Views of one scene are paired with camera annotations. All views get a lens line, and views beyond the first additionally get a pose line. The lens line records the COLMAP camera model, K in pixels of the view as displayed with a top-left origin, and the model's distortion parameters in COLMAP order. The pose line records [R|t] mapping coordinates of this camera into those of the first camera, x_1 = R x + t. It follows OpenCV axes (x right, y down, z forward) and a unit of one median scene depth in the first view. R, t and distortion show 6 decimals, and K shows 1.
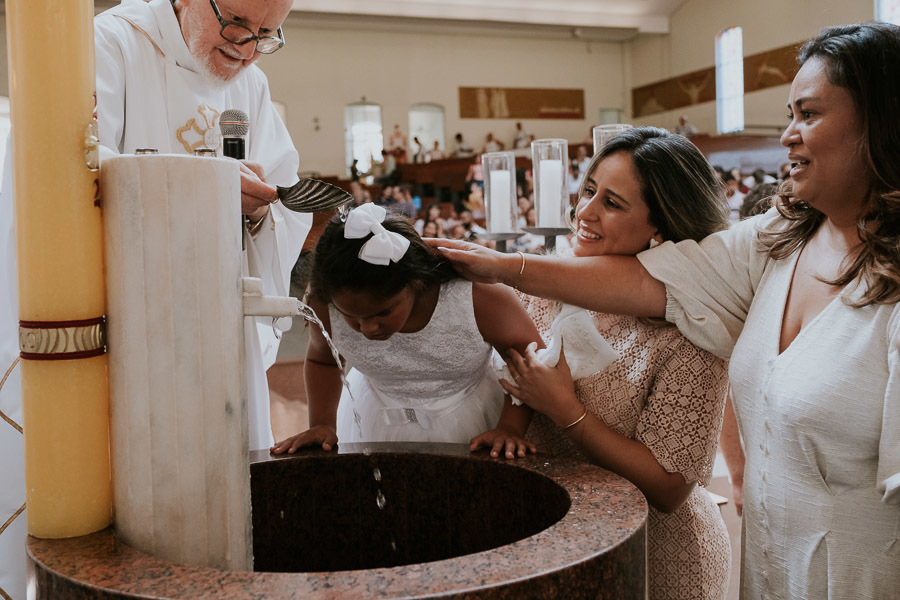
lens RADIAL K [[1009.7, 0, 450.0], [0, 1009.7, 300.0], [0, 0, 1]] dist [0.017133, 0.009557]
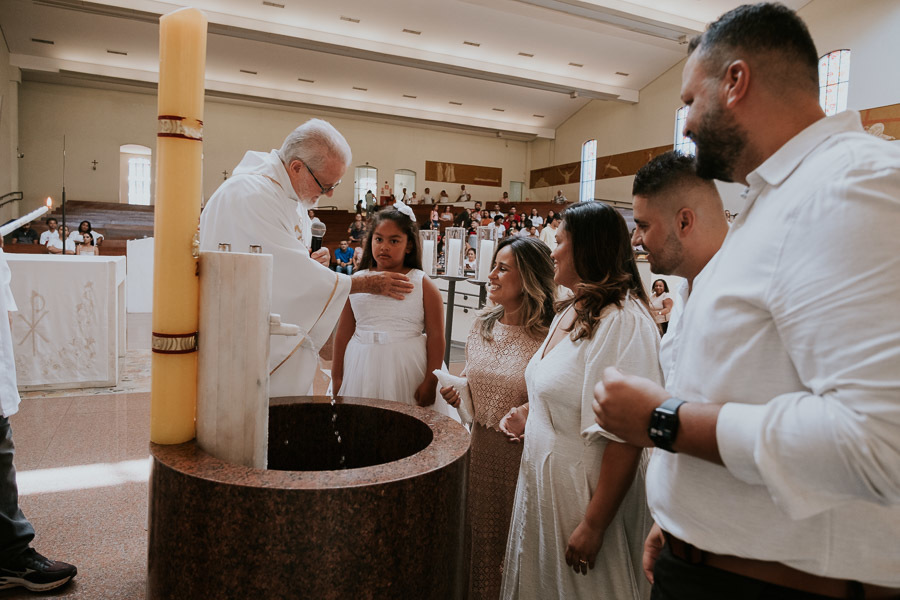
lens RADIAL K [[622.3, 0, 450.0], [0, 622.3, 300.0], [0, 0, 1]] dist [0.002817, 0.001596]
pose [[0.995993, 0.068532, 0.057448, 0.061051], [-0.069648, 0.997415, 0.017651, -0.087850], [-0.056090, -0.021581, 0.998192, -0.193047]]
